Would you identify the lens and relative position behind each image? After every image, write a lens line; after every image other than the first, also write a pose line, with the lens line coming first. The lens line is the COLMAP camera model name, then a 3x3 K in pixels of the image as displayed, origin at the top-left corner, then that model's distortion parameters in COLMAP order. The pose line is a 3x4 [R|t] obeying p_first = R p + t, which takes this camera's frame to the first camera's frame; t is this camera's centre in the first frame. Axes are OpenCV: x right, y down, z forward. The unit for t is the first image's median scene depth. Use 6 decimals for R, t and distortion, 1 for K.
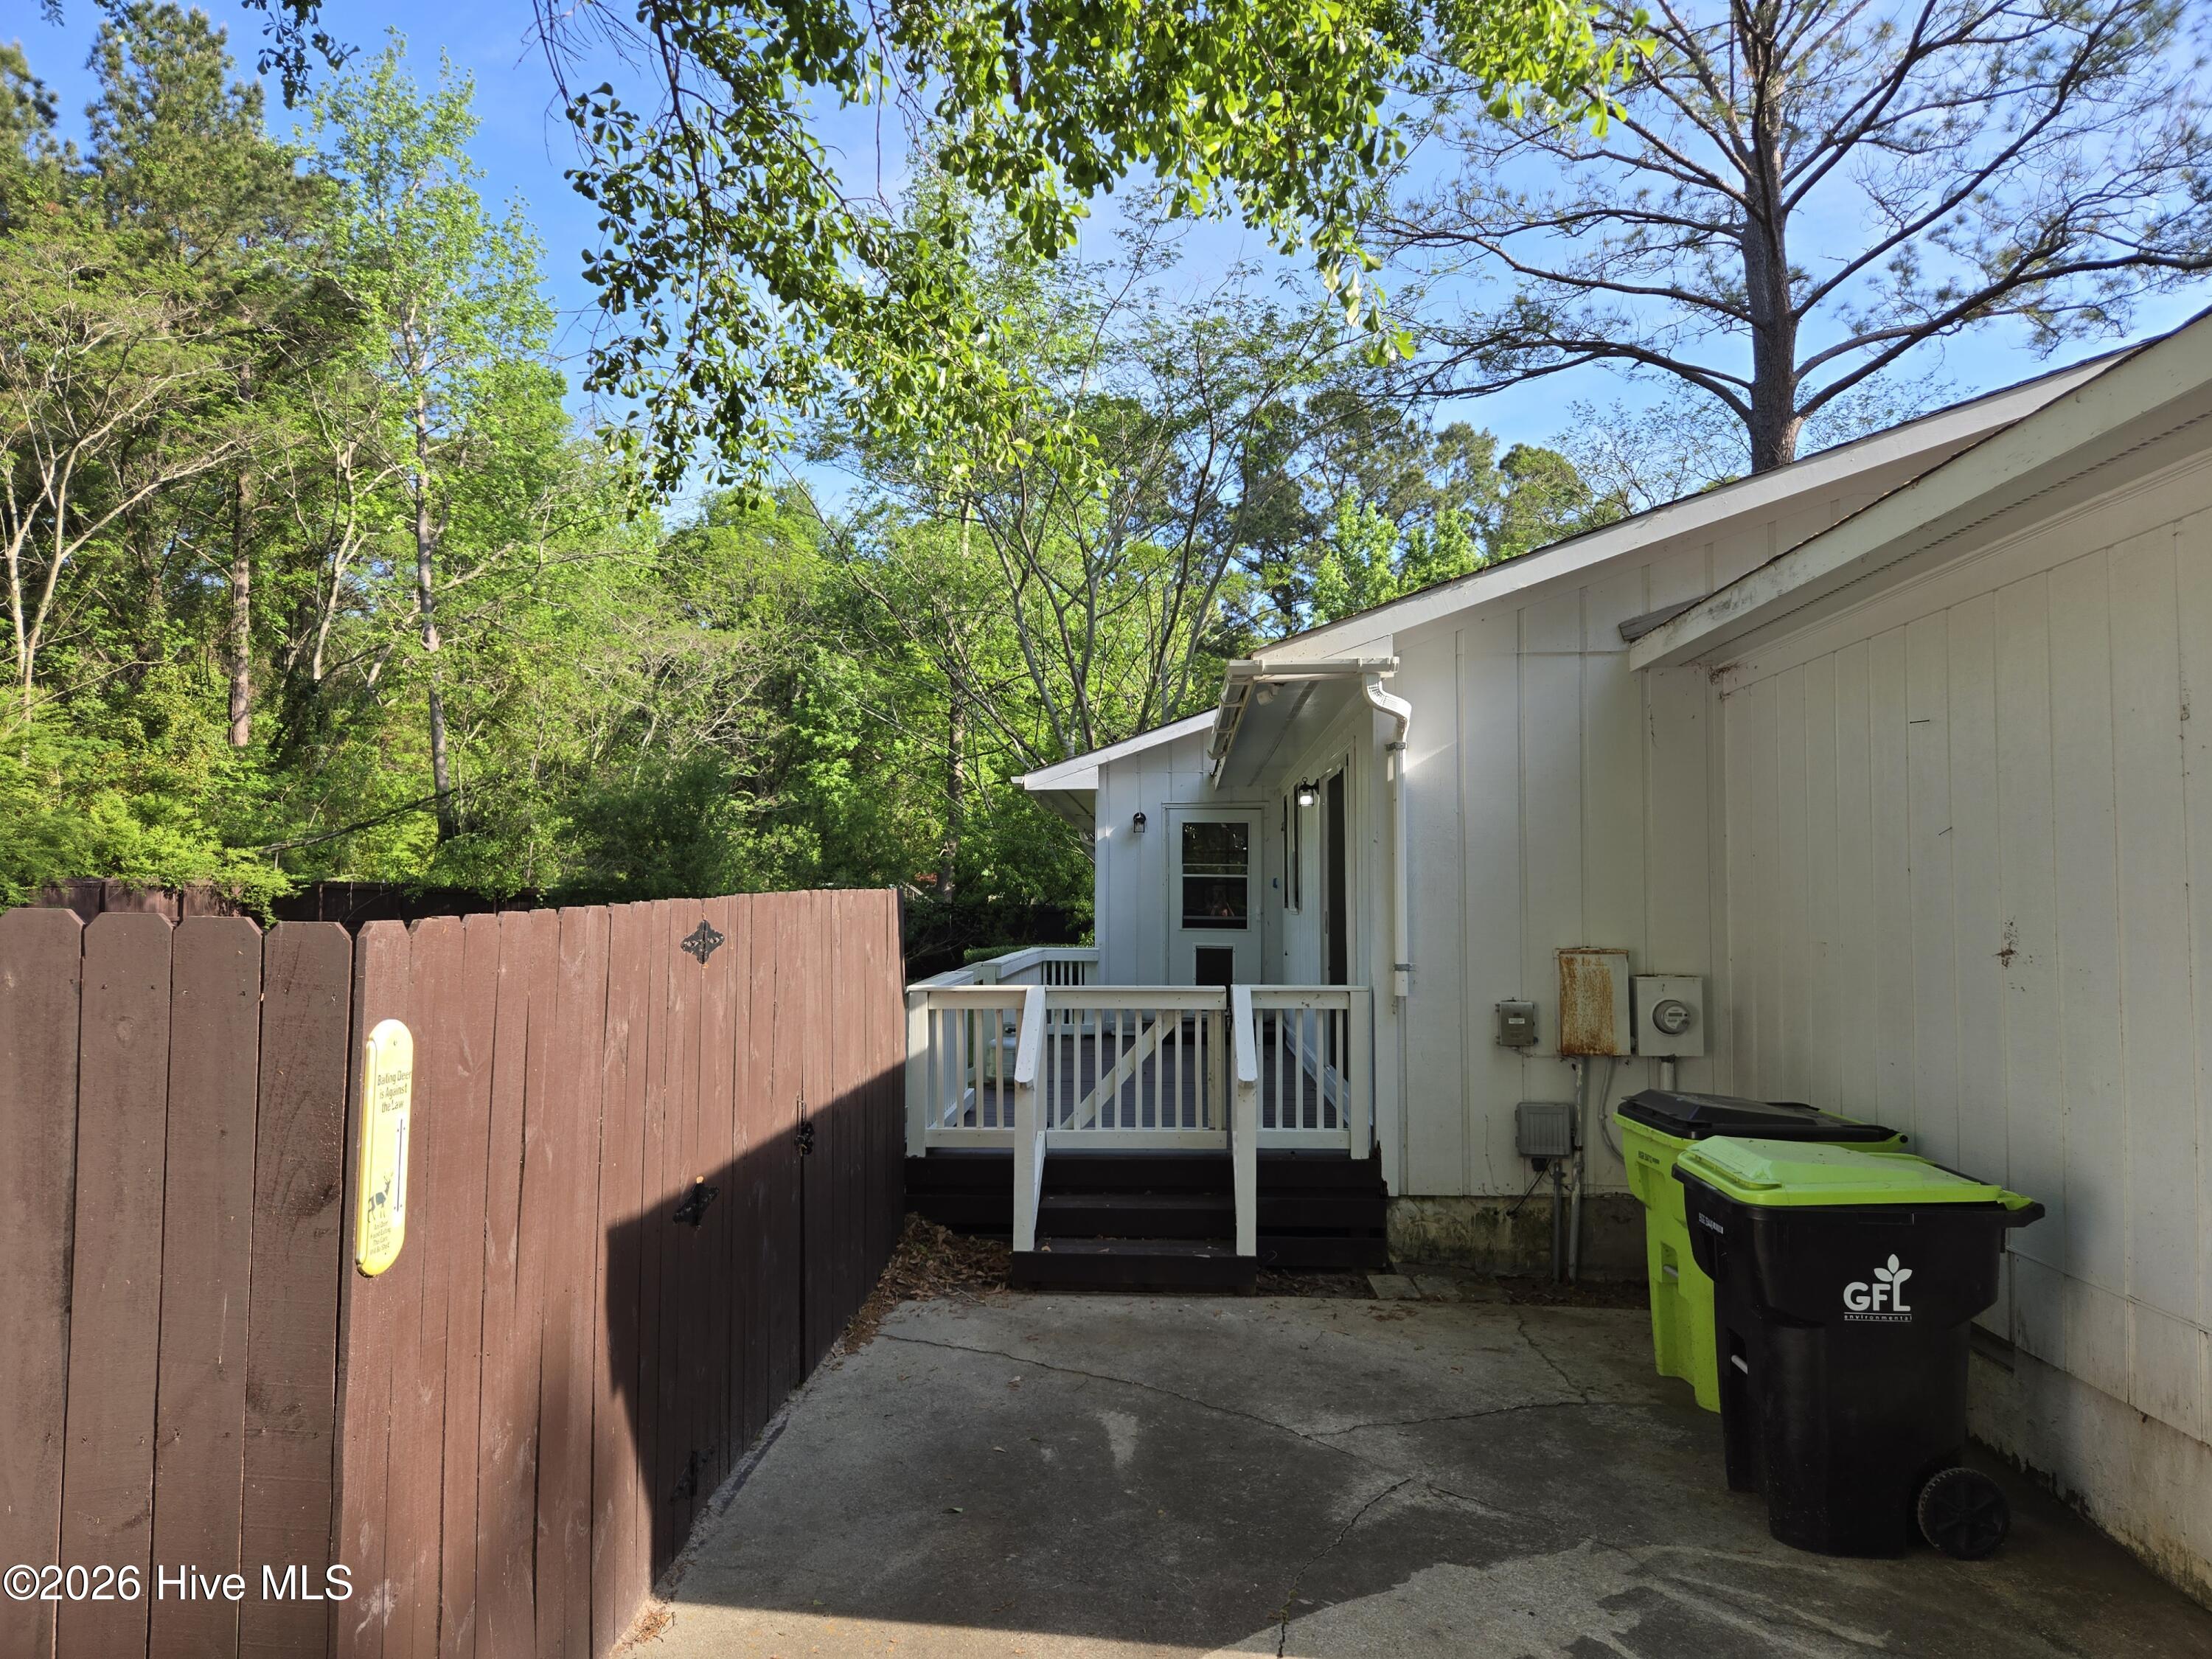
lens RADIAL K [[1486.7, 0, 1106.0], [0, 1486.7, 829.5], [0, 0, 1]] dist [0.085880, -0.000664]
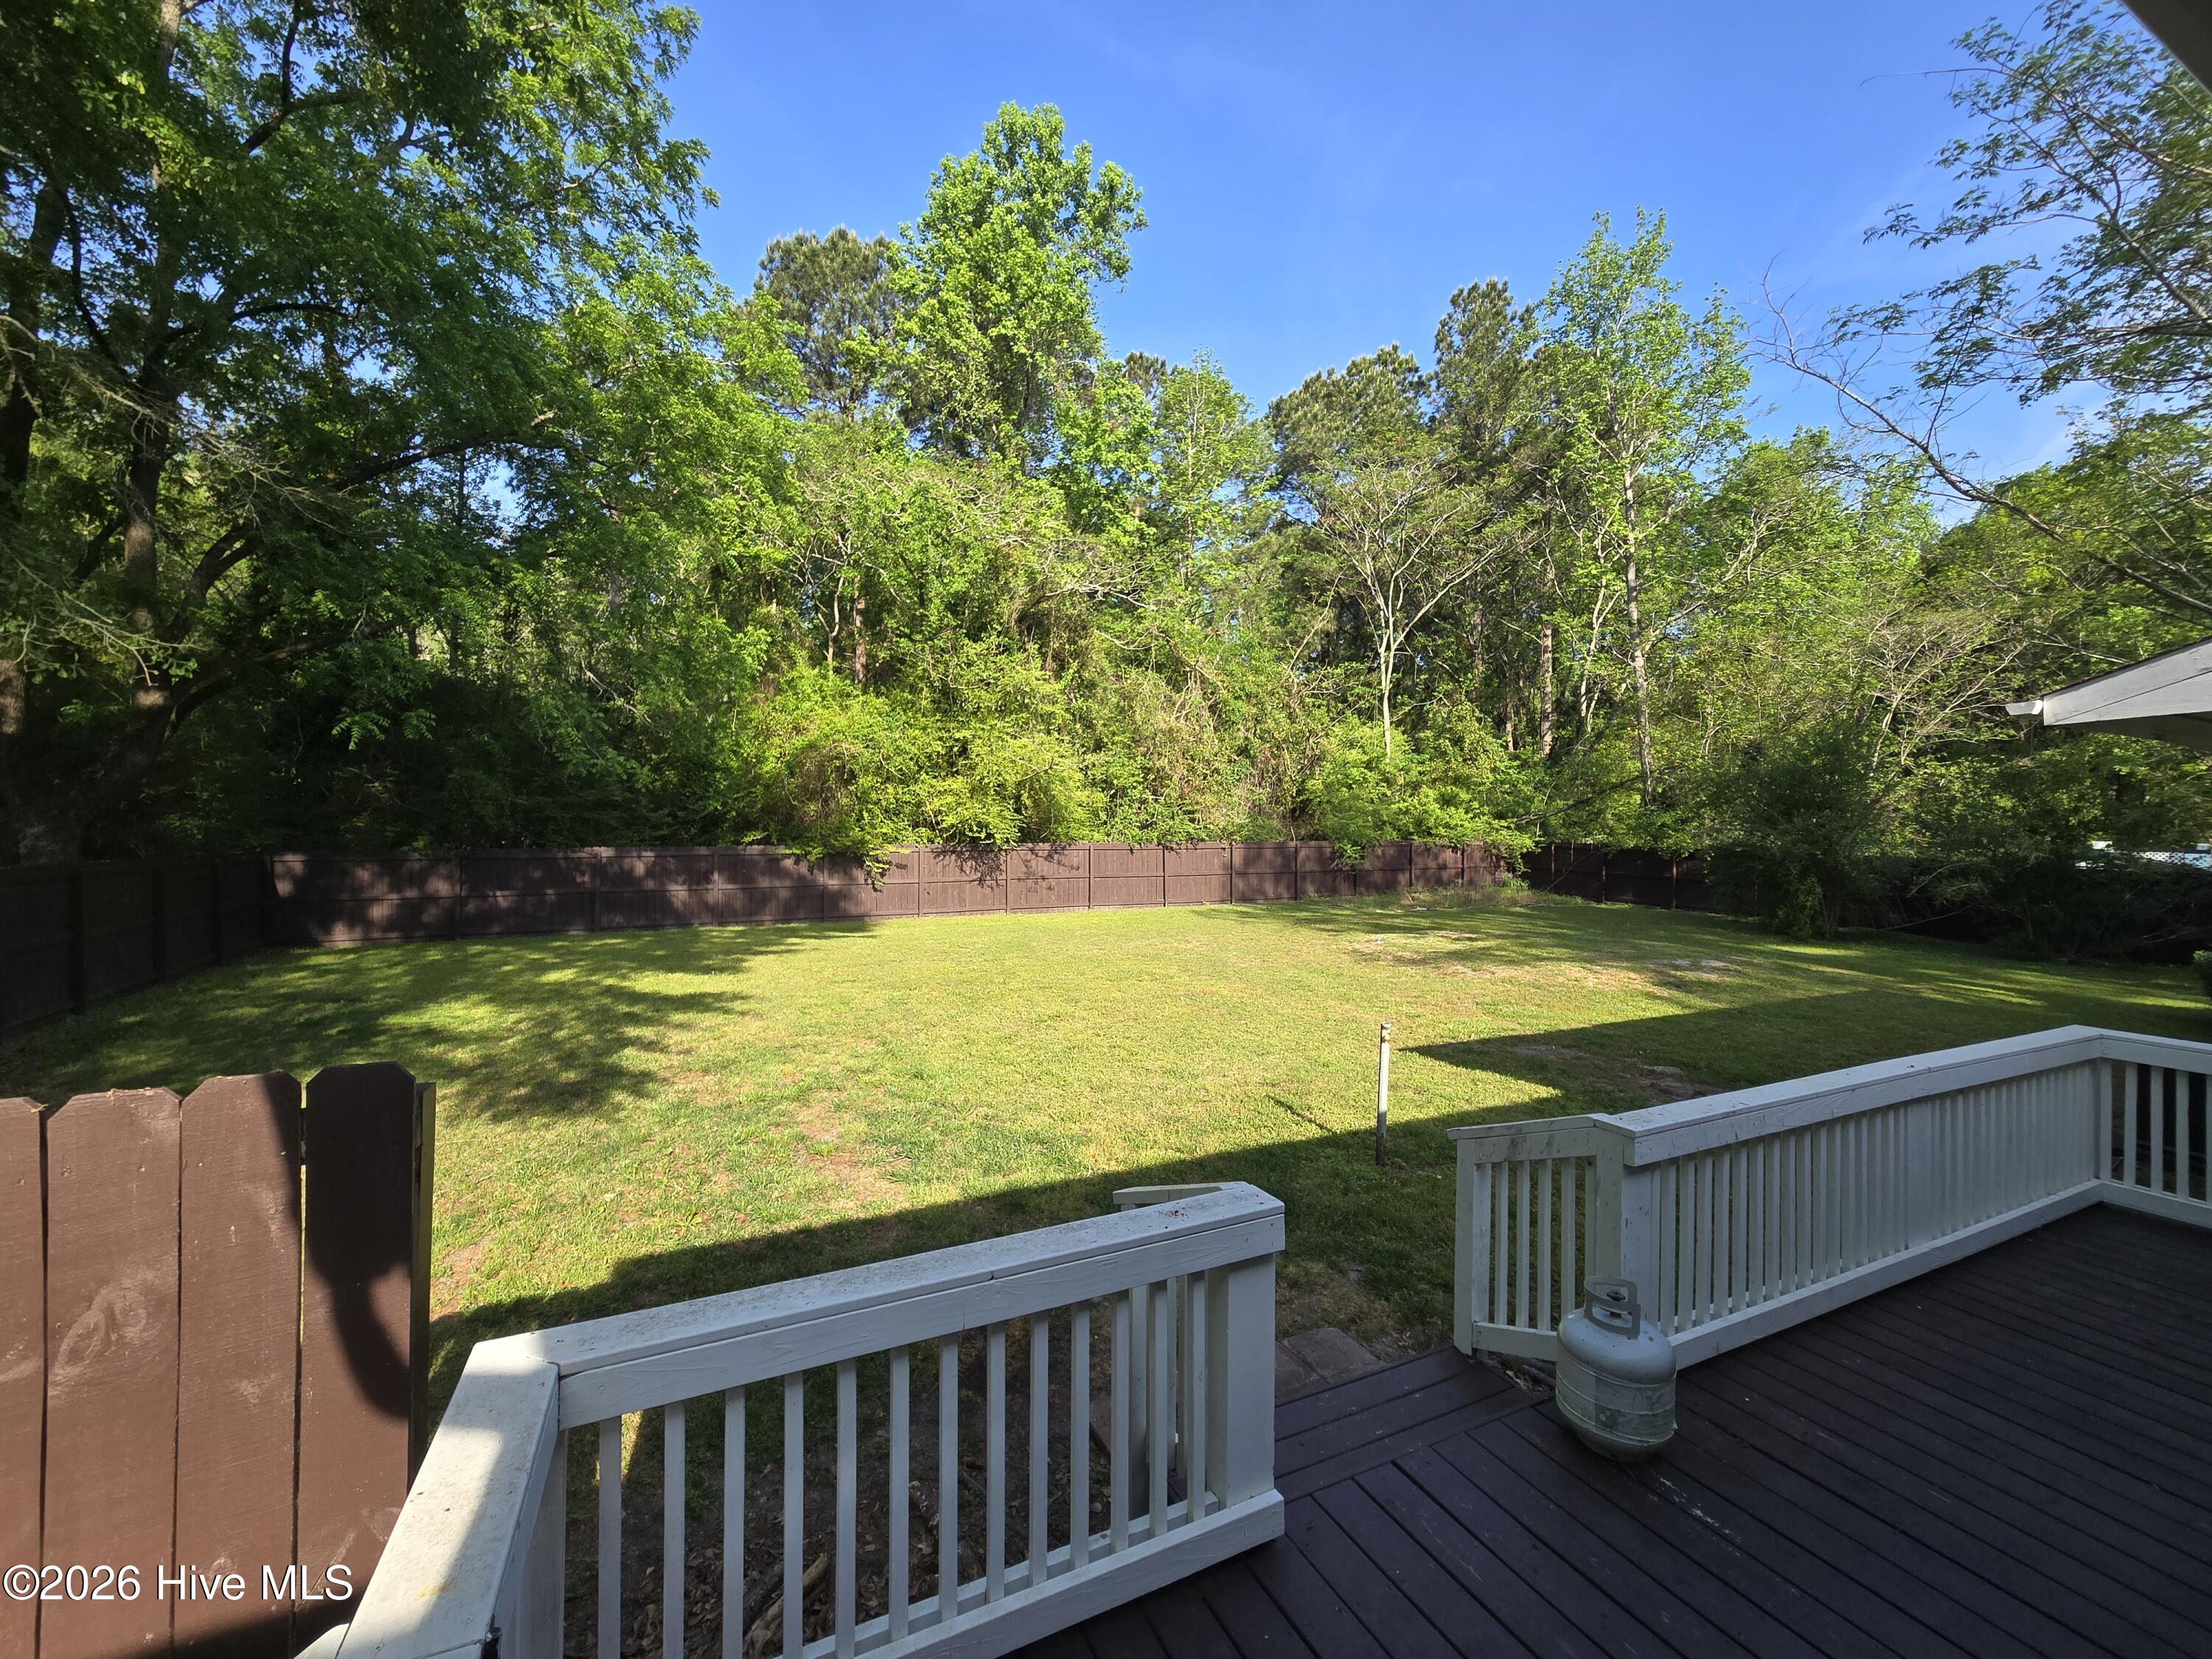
lens RADIAL K [[901.4, 0, 1122.2], [0, 901.4, 841.3], [0, 0, 1]] dist [0.002274, 0.000389]
pose [[0.487282, 0.006803, -0.873218, 0.027822], [0.032783, 0.999122, 0.026079, -0.002167], [0.872629, -0.041335, 0.486631, 0.240671]]
